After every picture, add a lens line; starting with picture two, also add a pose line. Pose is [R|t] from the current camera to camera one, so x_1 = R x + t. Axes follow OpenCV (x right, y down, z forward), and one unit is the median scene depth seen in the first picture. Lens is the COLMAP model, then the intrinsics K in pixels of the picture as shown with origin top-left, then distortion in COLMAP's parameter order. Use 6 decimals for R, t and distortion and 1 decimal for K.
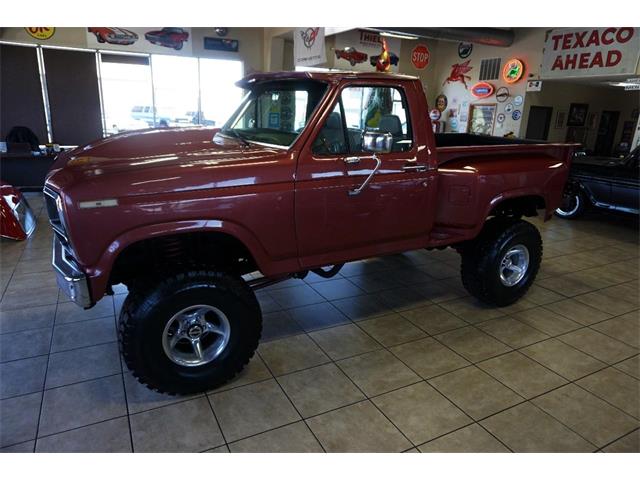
lens RADIAL K [[427.9, 0, 313.7], [0, 427.9, 240.3], [0, 0, 1]] dist [-0.037031, 0.034679]
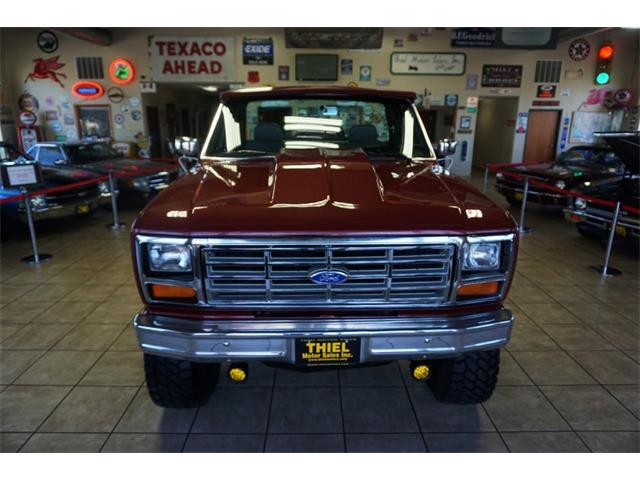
lens RADIAL K [[415.4, 0, 318.9], [0, 415.4, 243.5], [0, 0, 1]] dist [-0.018398, 0.005061]
pose [[0.437194, -0.262299, 0.860268, -0.297352], [0.271747, 0.950344, 0.151660, -0.038180], [-0.857330, 0.167470, 0.486764, 0.214720]]
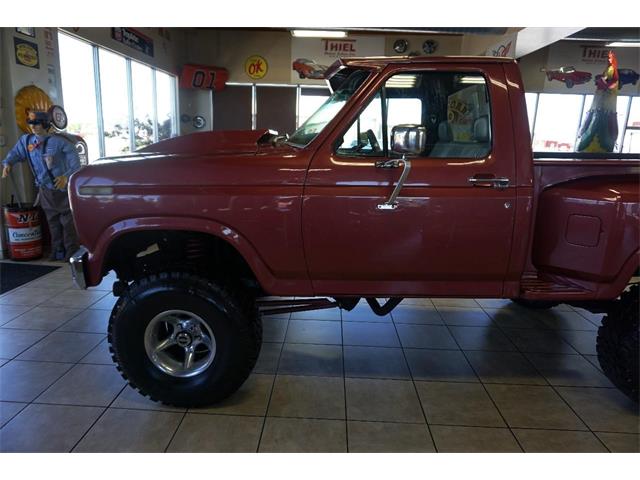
lens RADIAL K [[427.9, 0, 317.8], [0, 427.9, 237.3], [0, 0, 1]] dist [-0.037031, 0.034679]
pose [[0.875260, 0.101904, -0.472796, 0.101445], [-0.144089, 0.988103, -0.053772, 0.000921], [0.461692, 0.115189, 0.879530, 0.076559]]
